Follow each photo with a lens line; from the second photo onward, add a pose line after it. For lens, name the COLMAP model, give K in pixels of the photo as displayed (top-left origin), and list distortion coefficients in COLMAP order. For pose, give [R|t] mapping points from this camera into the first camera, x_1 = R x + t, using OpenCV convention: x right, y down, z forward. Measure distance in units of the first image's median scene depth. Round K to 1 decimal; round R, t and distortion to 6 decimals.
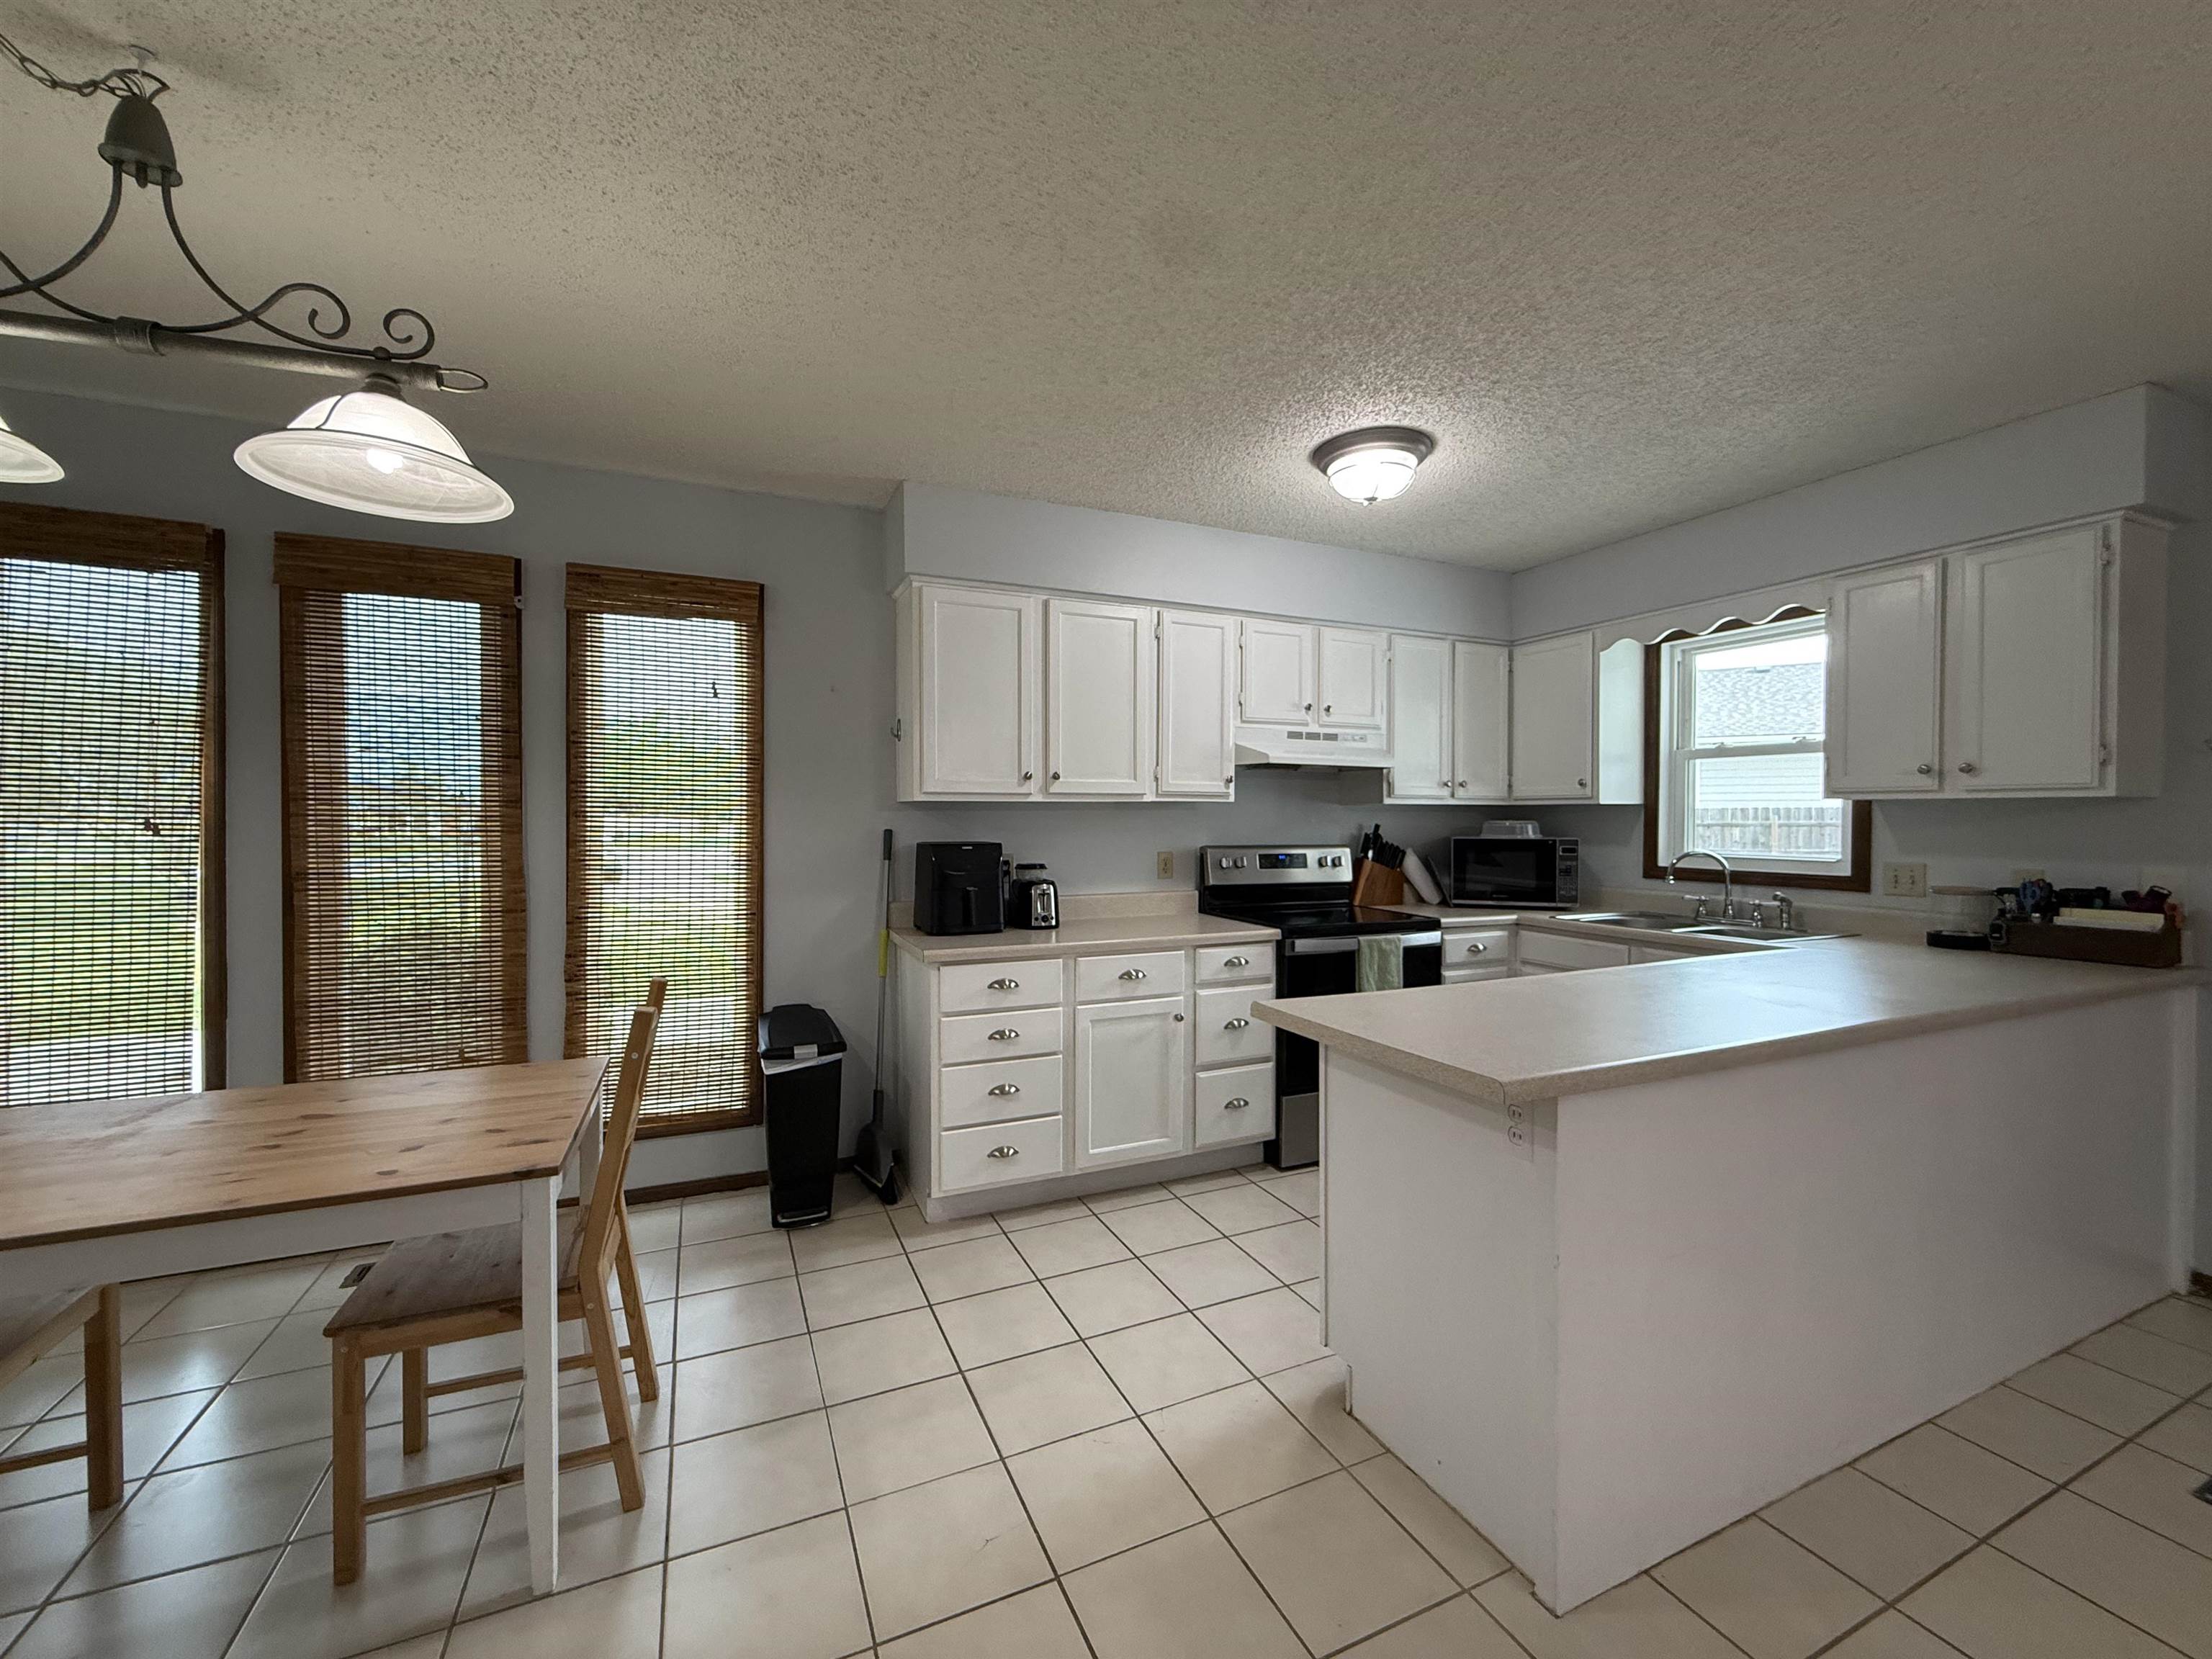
lens RADIAL K [[883.5, 0, 1105.4], [0, 883.5, 822.1], [0, 0, 1]] dist [0.002400, 0.000893]
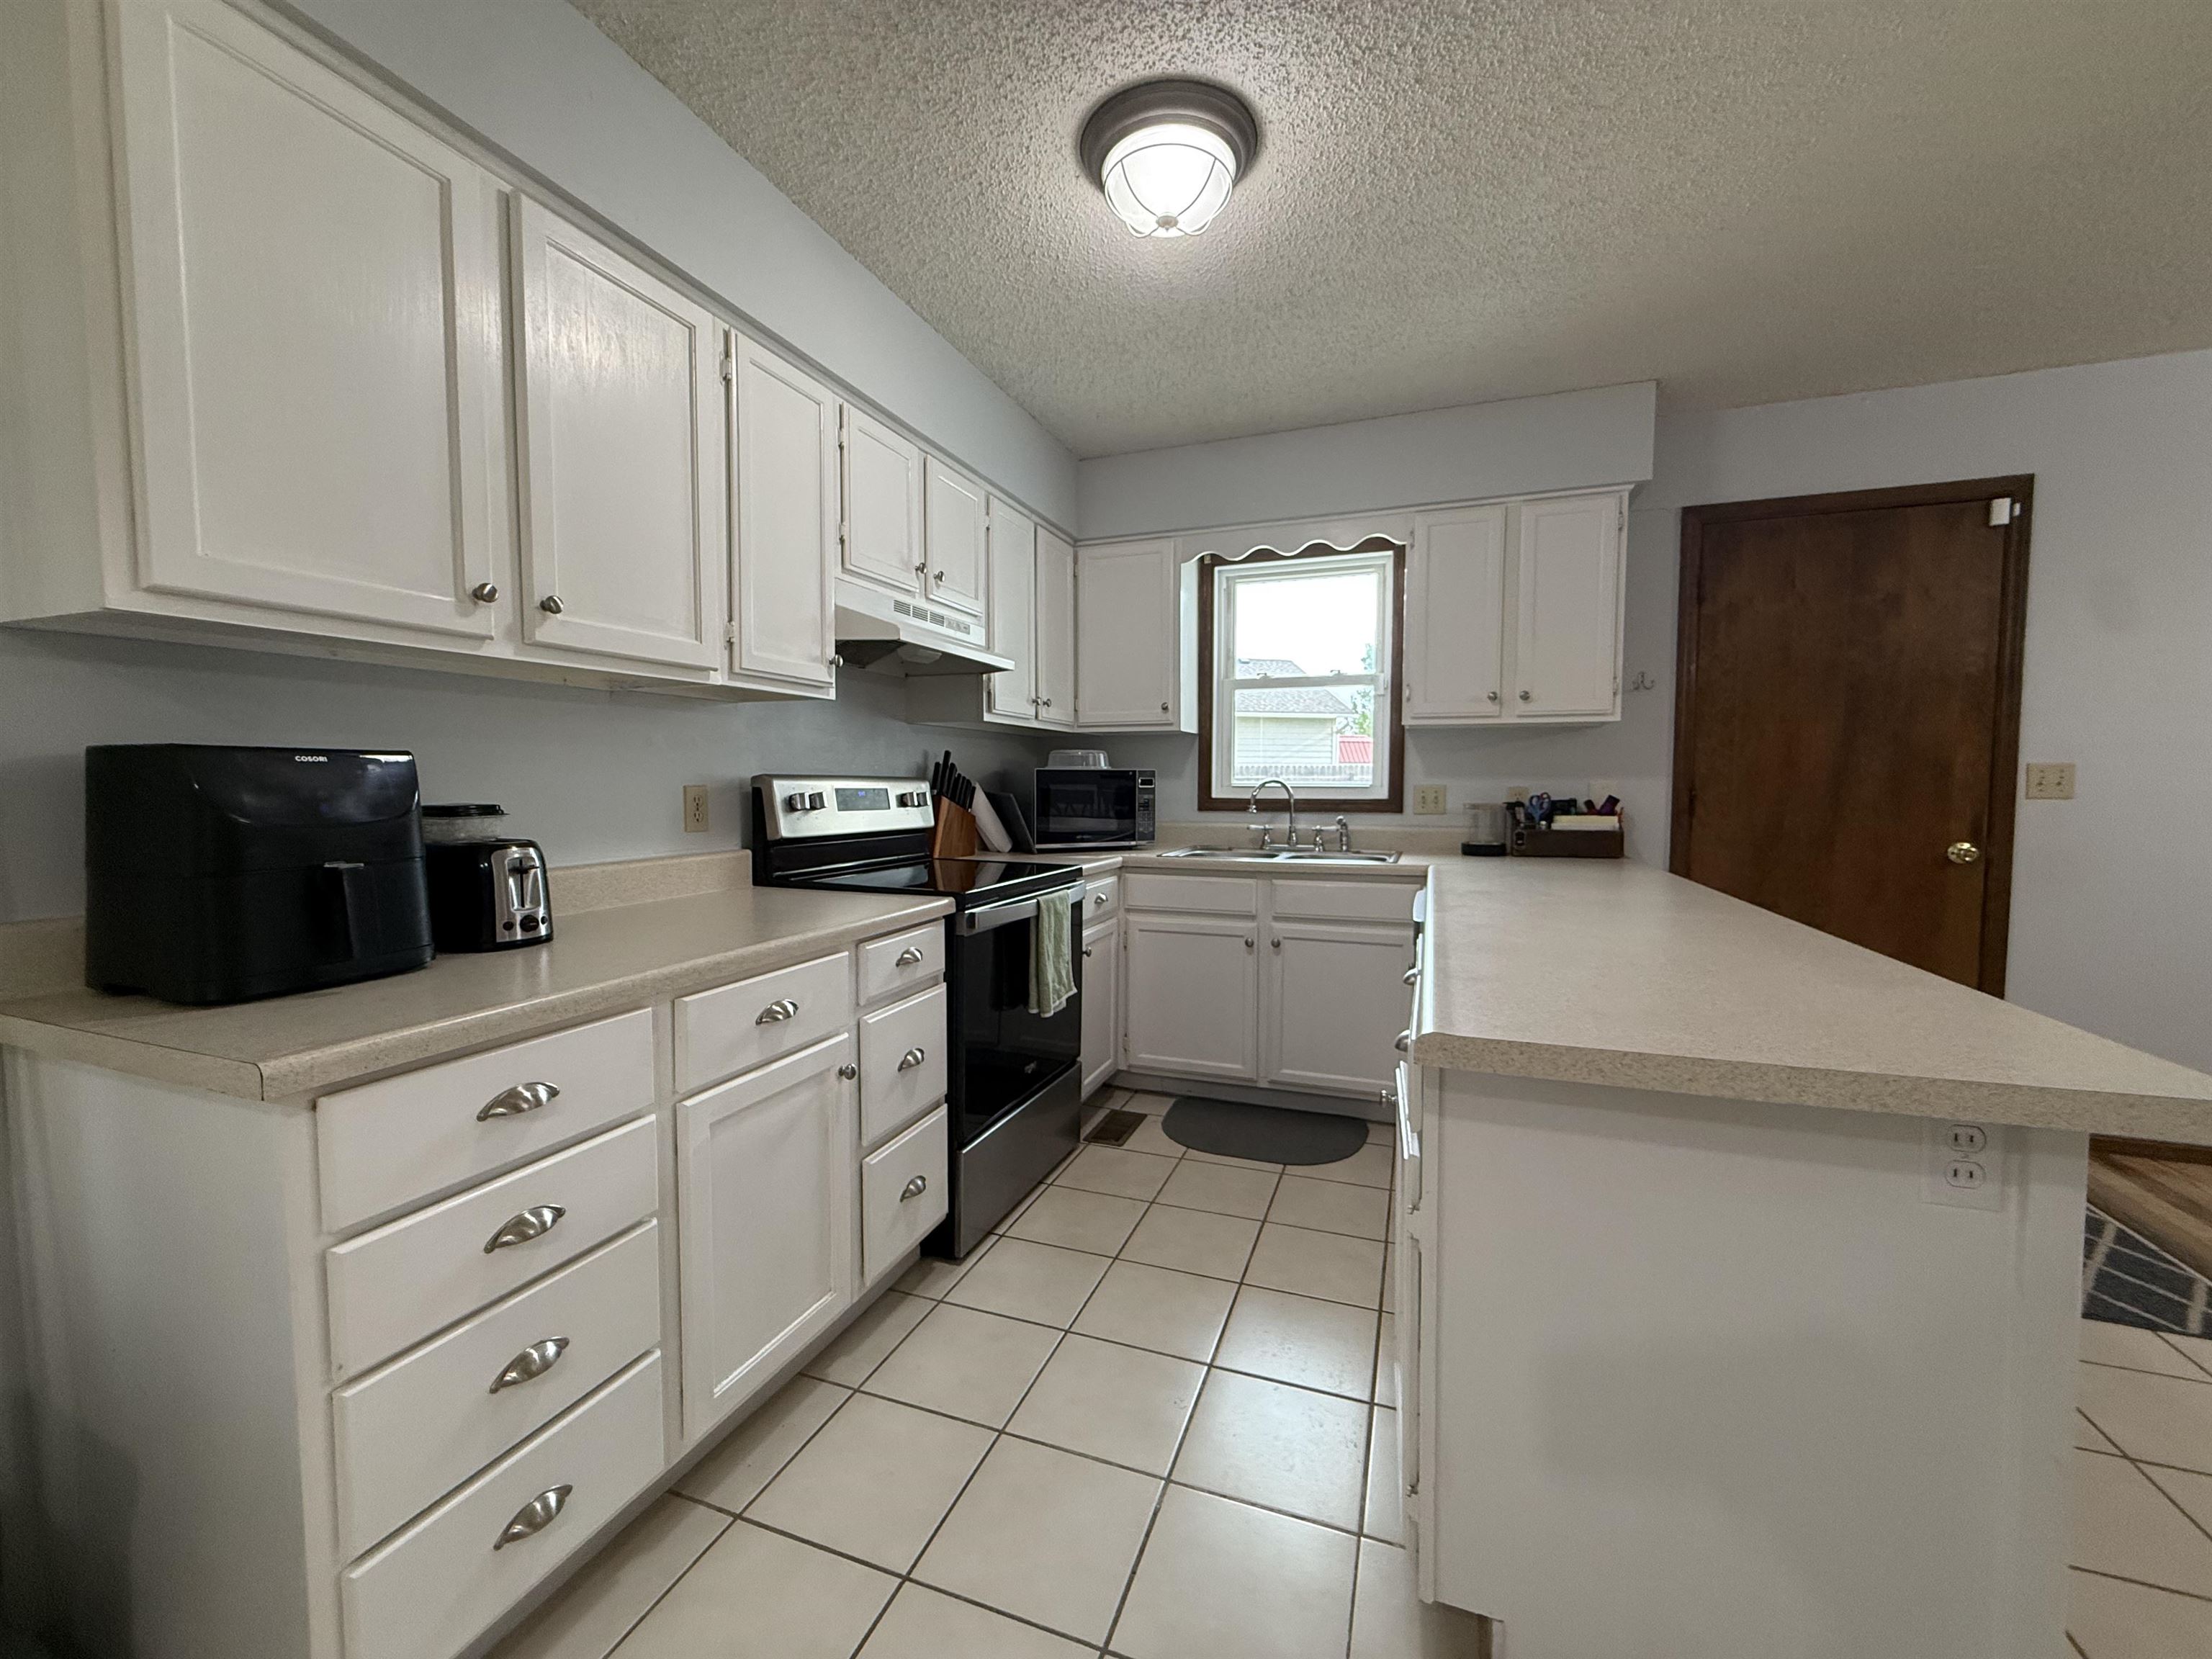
lens RADIAL K [[883.5, 0, 1106.0], [0, 883.5, 826.7], [0, 0, 1]] dist [0.002400, 0.000893]
pose [[0.706493, -0.038793, 0.706656, -0.167593], [0.004729, 0.998733, 0.050099, 0.036894], [-0.707705, -0.032052, 0.705781, 0.448722]]
